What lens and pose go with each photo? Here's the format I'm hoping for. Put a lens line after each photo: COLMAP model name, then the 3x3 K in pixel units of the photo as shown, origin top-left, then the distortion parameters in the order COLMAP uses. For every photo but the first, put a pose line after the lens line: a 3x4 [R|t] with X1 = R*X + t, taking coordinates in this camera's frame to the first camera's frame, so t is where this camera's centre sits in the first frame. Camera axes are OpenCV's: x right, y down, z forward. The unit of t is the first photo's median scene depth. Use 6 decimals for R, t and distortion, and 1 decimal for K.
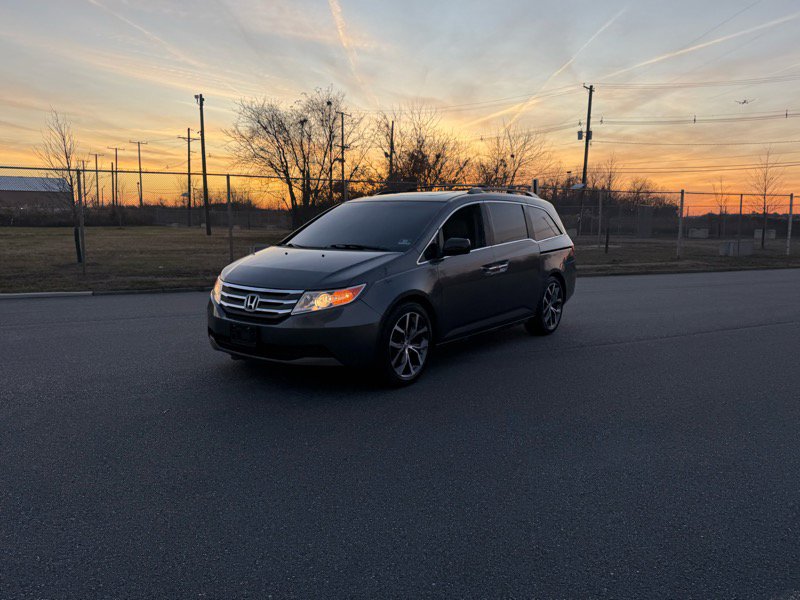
lens RADIAL K [[605.7, 0, 397.4], [0, 605.7, 302.8], [0, 0, 1]] dist [0.087362, -0.116782]
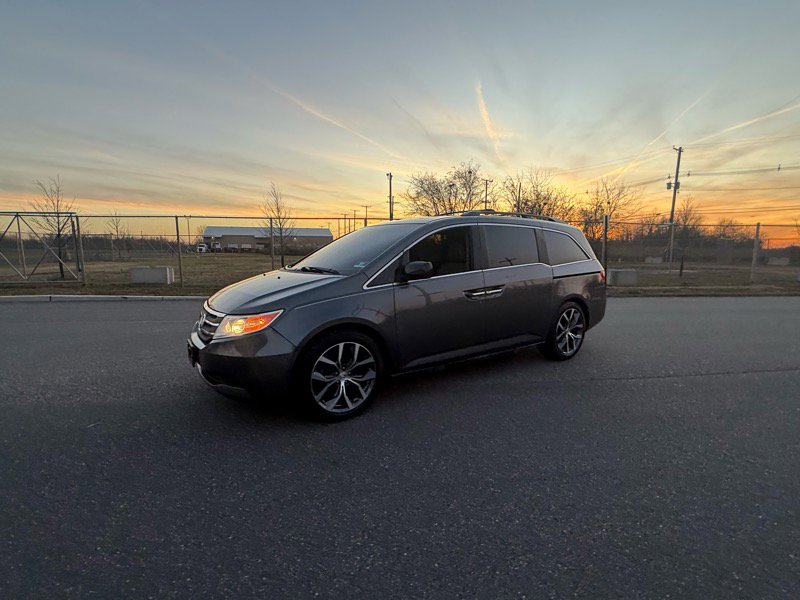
lens RADIAL K [[383.2, 0, 399.0], [0, 383.2, 303.1], [0, 0, 1]] dist [-0.000386, -0.001769]
pose [[0.946282, 0.040531, -0.320793, 0.040735], [-0.041020, 0.999145, 0.005238, -0.007131], [0.320731, 0.008202, 0.947135, 0.069866]]
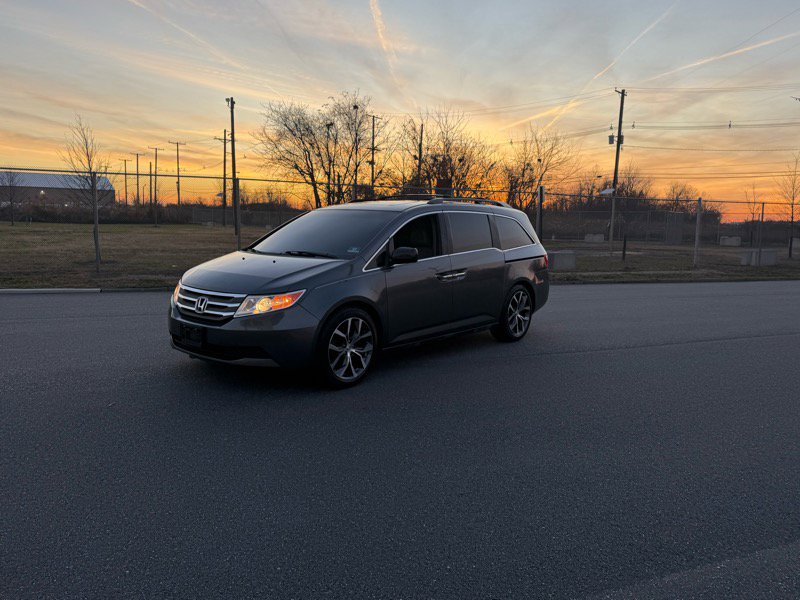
lens RADIAL K [[605.7, 0, 398.2], [0, 605.7, 297.3], [0, 0, 1]] dist [0.087362, -0.116782]
pose [[0.998296, 0.022485, -0.053844, 0.022724], [-0.023084, 0.999678, -0.010542, -0.001440], [0.053590, 0.011767, 0.998494, -0.006288]]
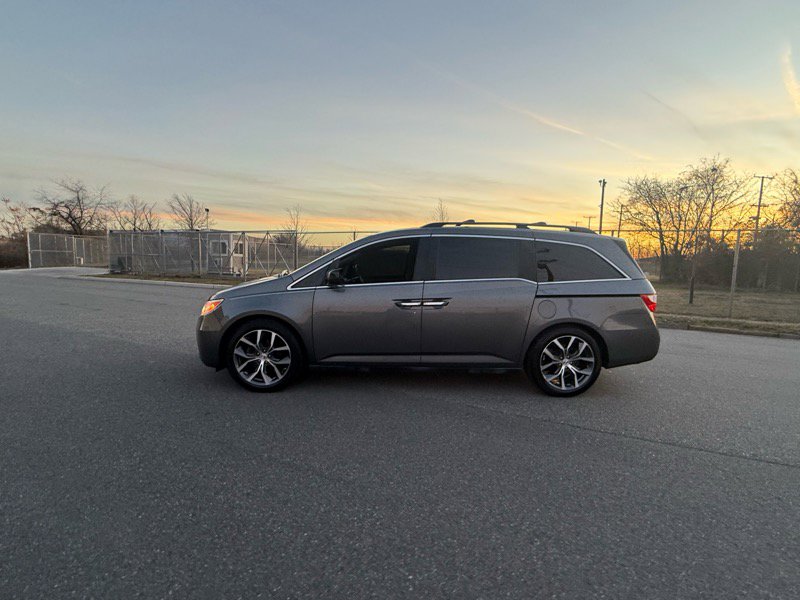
lens RADIAL K [[383.2, 0, 397.8], [0, 383.2, 298.1], [0, 0, 1]] dist [-0.000386, -0.001769]
pose [[0.626540, 0.089422, -0.774243, 0.107159], [-0.130965, 0.991350, 0.008517, -0.012036], [0.768307, 0.096063, 0.632832, 0.106348]]
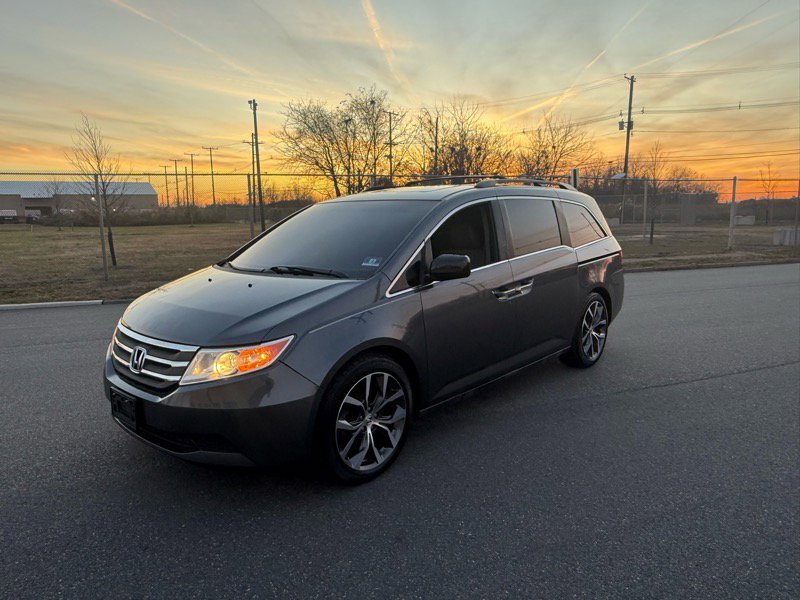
lens RADIAL K [[555.6, 0, 394.0], [0, 555.6, 303.6], [0, 0, 1]] dist [-0.004980, 0.010153]
pose [[0.995282, -0.006816, -0.096782, 0.015011], [0.009549, 0.999568, 0.027798, -0.011013], [0.096551, -0.028591, 0.994917, 0.058961]]
